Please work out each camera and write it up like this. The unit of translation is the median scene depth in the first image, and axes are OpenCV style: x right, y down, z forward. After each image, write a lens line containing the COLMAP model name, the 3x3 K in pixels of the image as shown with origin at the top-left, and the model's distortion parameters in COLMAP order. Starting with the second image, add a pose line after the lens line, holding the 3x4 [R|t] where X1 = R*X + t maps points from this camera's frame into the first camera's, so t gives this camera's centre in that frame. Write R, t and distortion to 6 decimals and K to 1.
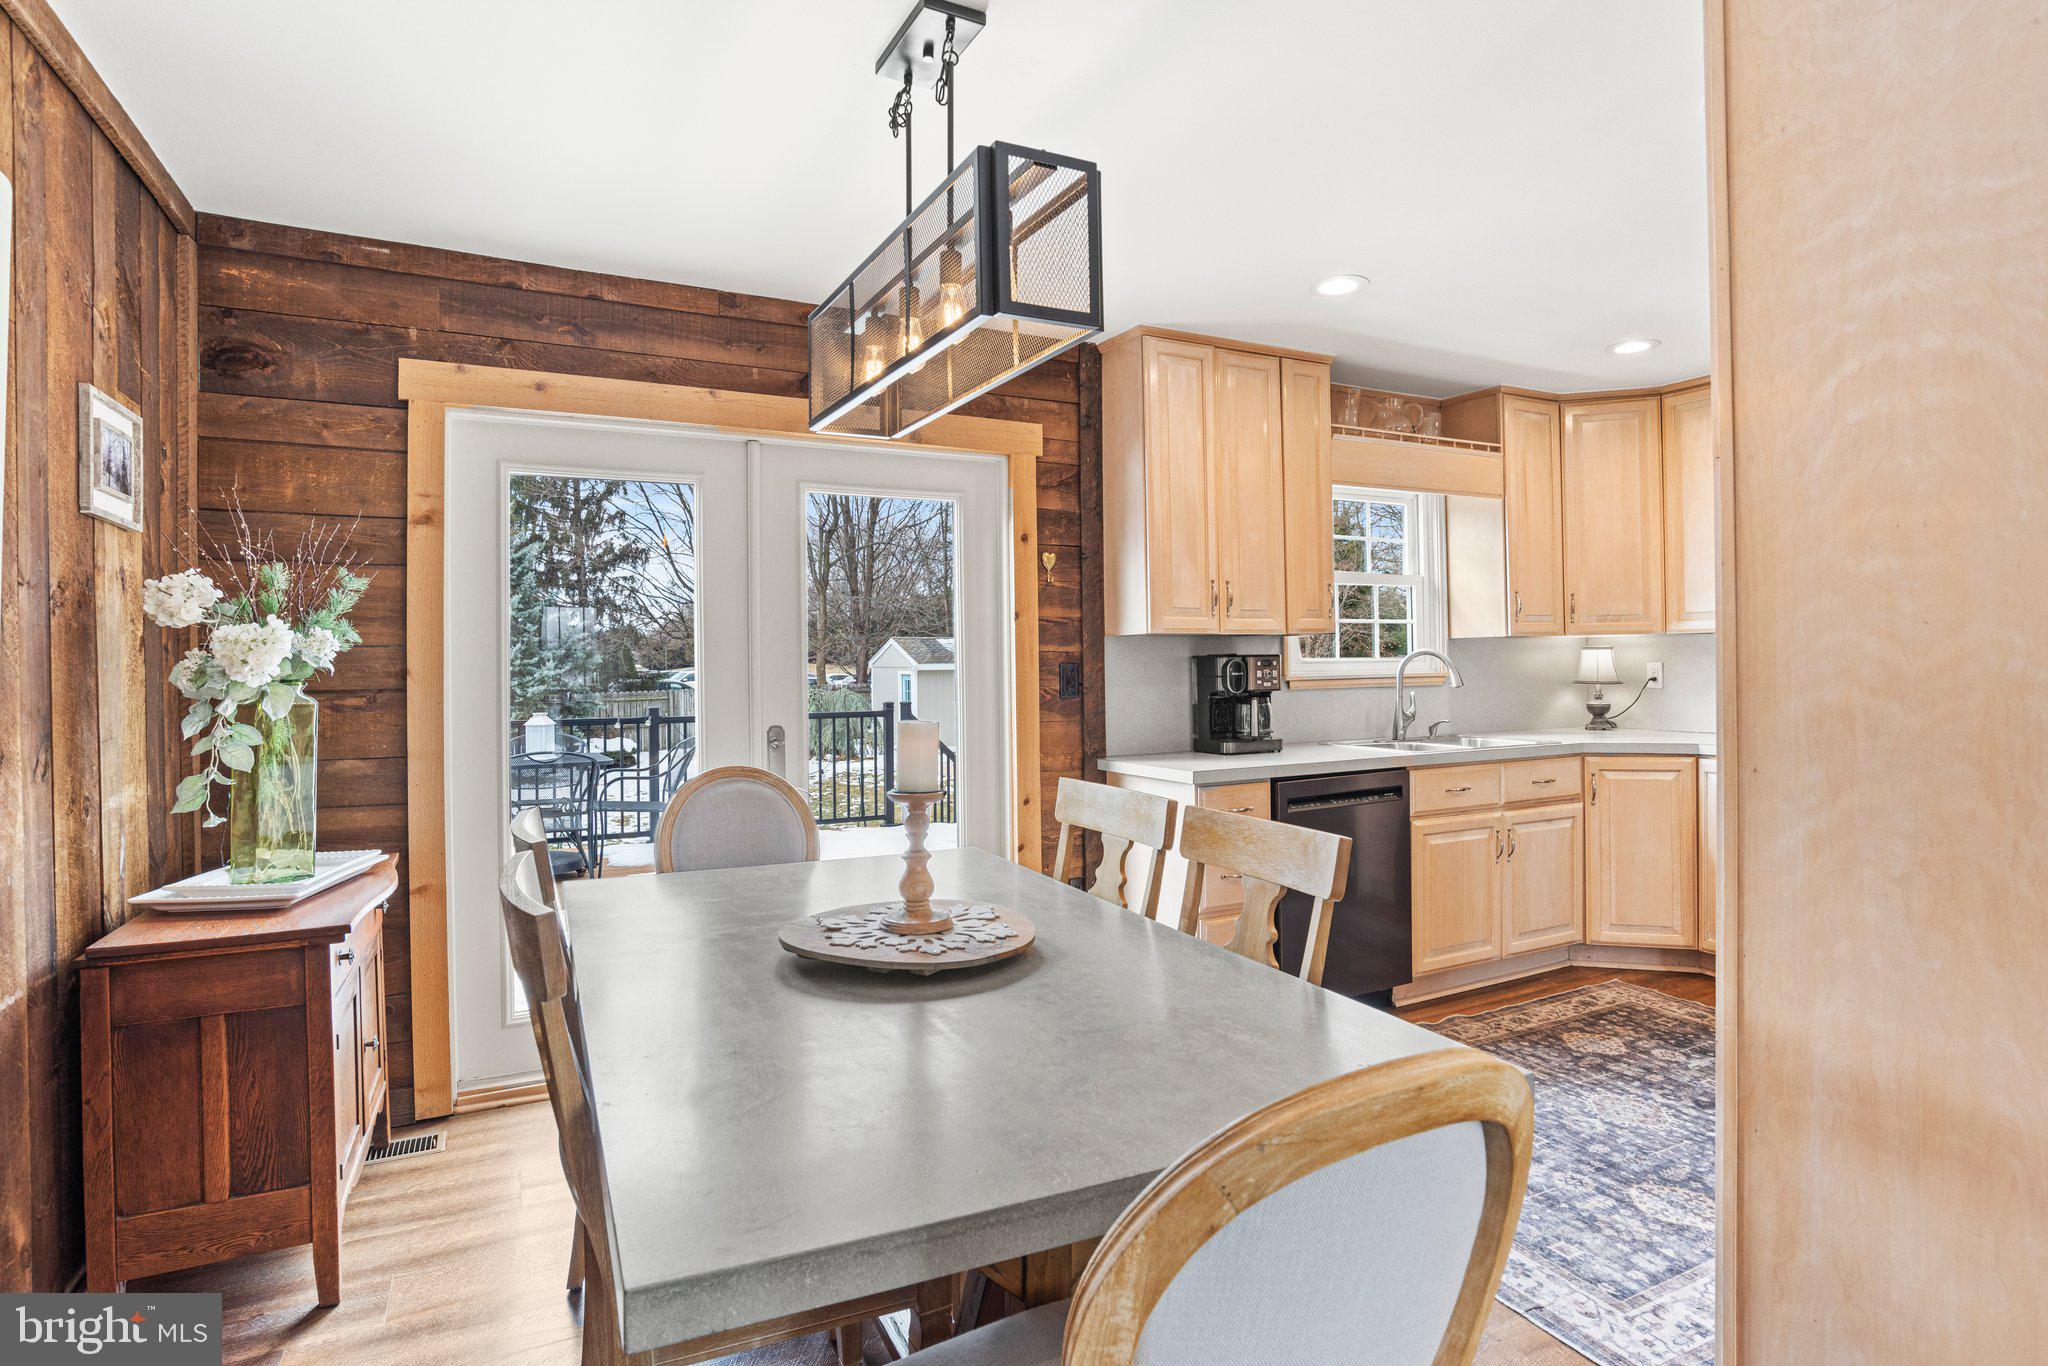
lens RADIAL K [[1043.3, 0, 1019.3], [0, 1043.3, 655.1], [0, 0, 1]] dist [-0.057739, 0.022420]
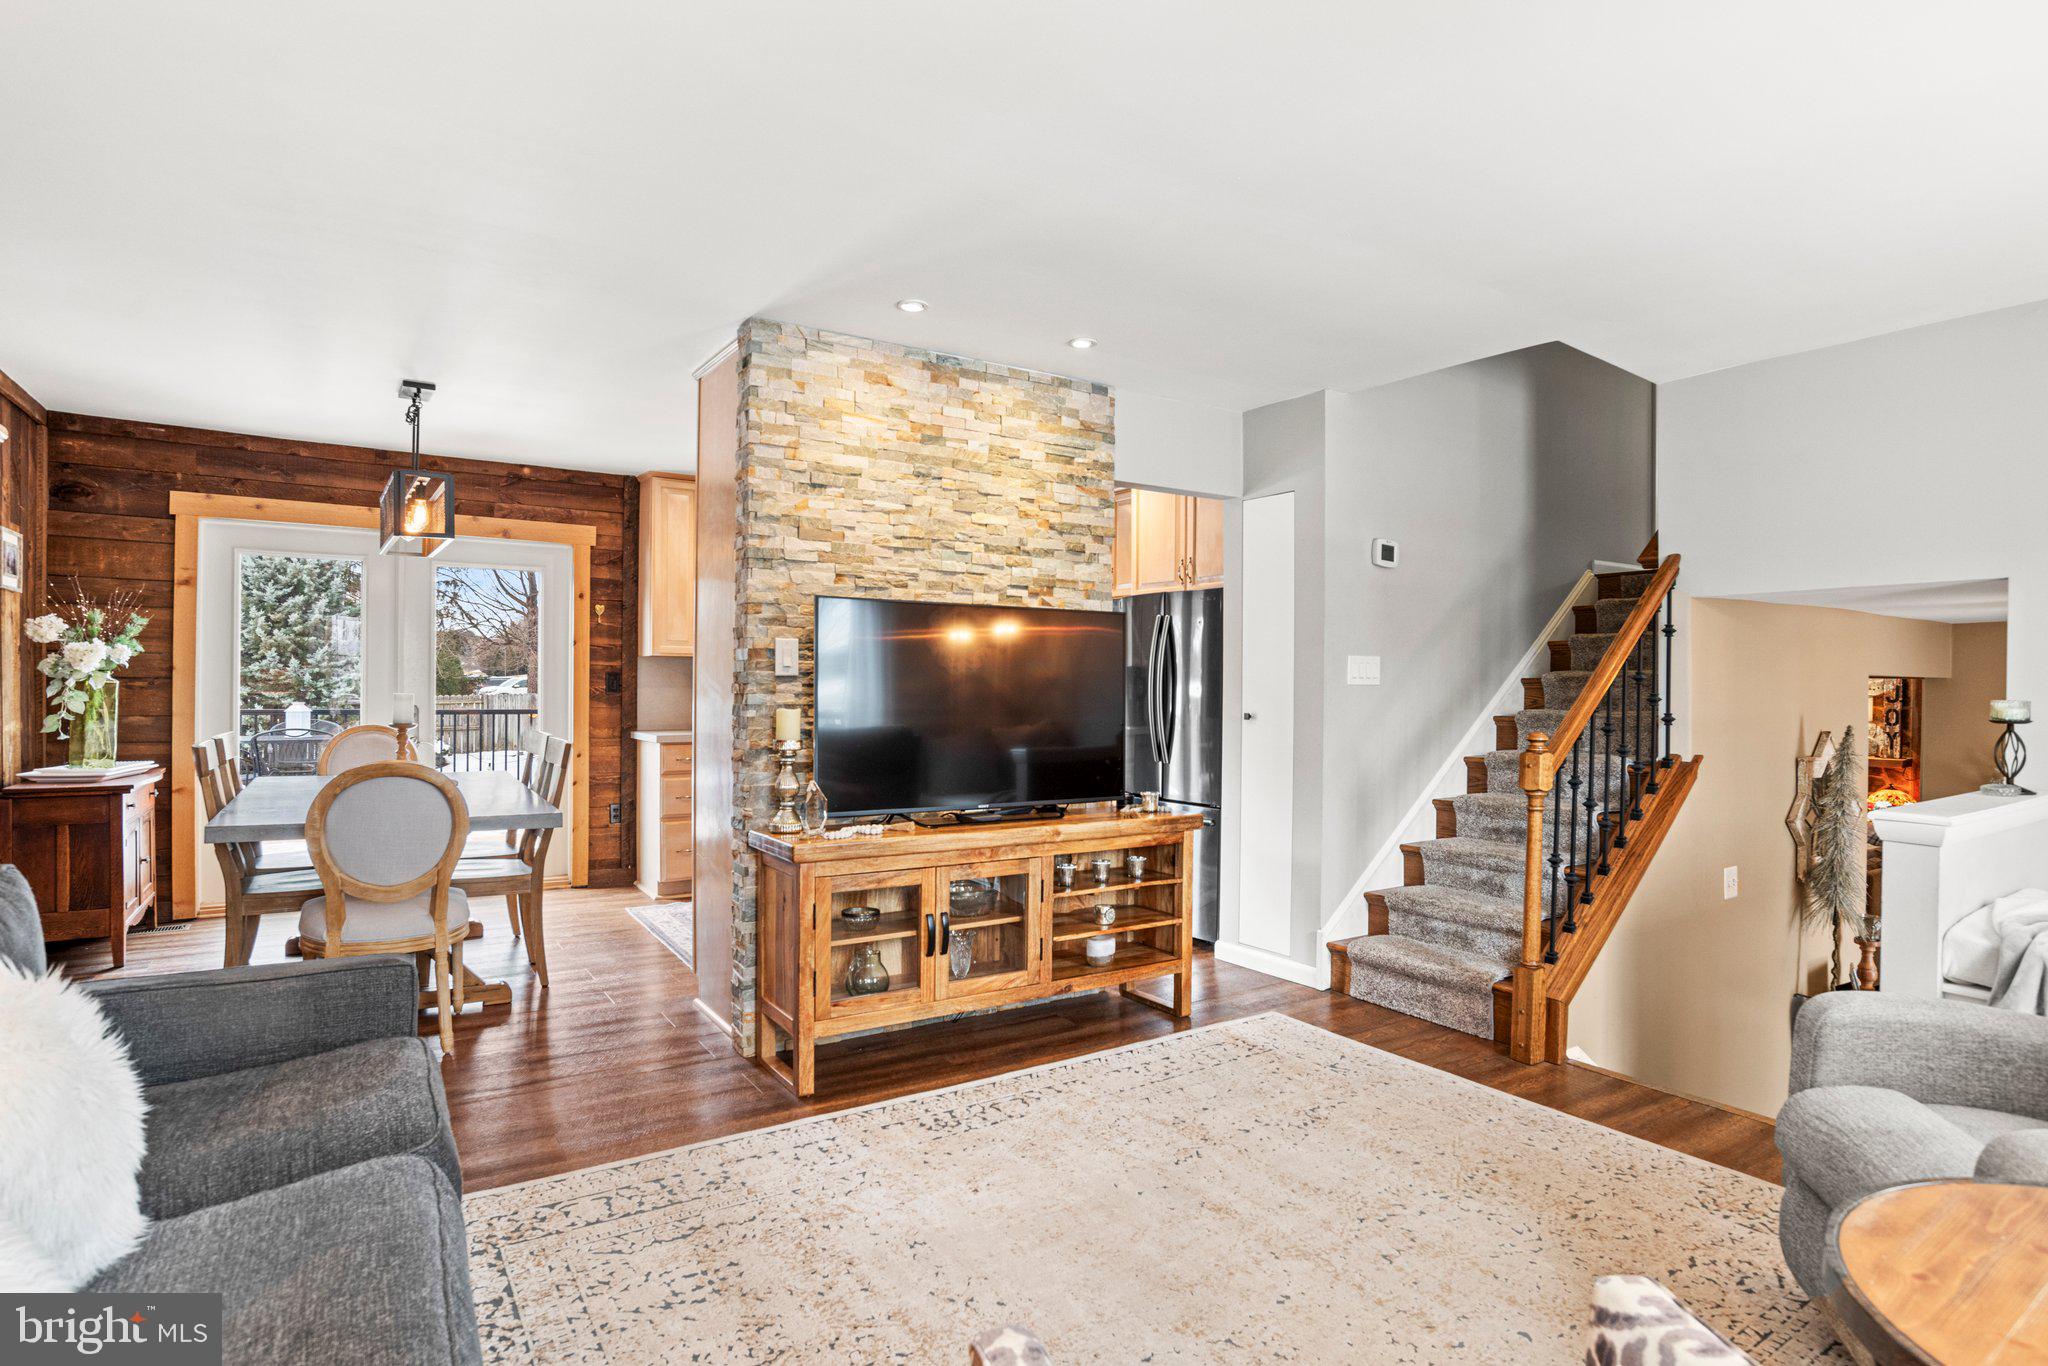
lens RADIAL K [[1066.7, 0, 1024.0], [0, 1066.7, 683.0], [0, 0, 1]] dist [-0.050071, 0.018298]
pose [[0.992494, 0.022297, 0.120245, 0.656107], [-0.023664, 0.999670, 0.009951, -0.009954], [-0.119984, -0.012722, 0.992694, -0.975245]]
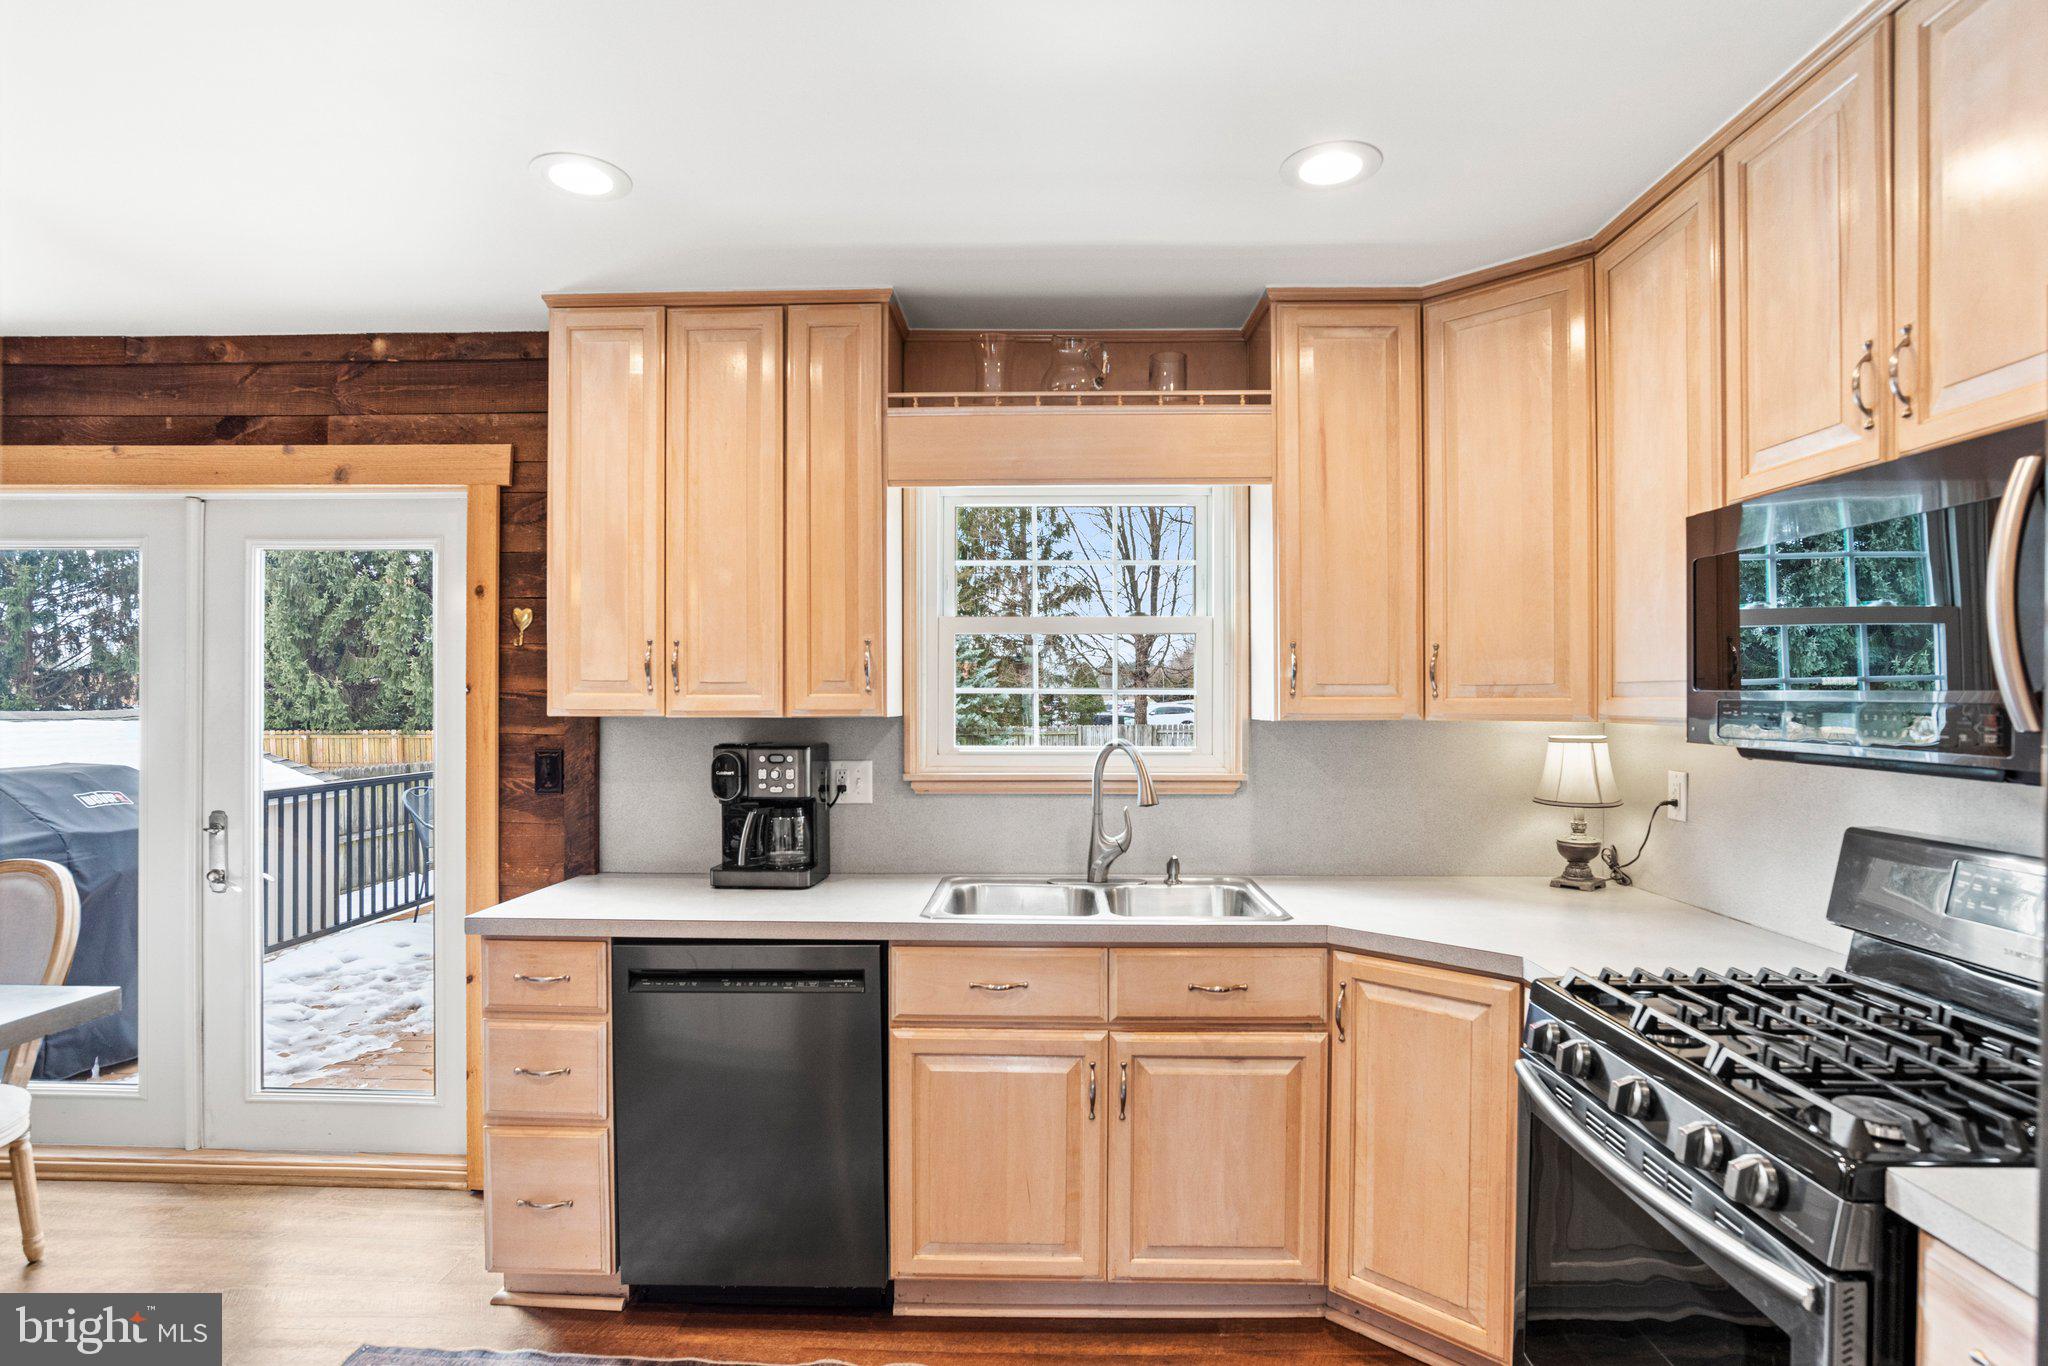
lens RADIAL K [[1060.2, 0, 1022.3], [0, 1060.2, 692.8], [0, 0, 1]] dist [-0.055990, 0.025545]
pose [[0.888175, 0.011233, -0.459367, 0.962706], [-0.008759, 0.999933, 0.007517, -0.057762], [0.459421, -0.002653, 0.888215, 0.631990]]
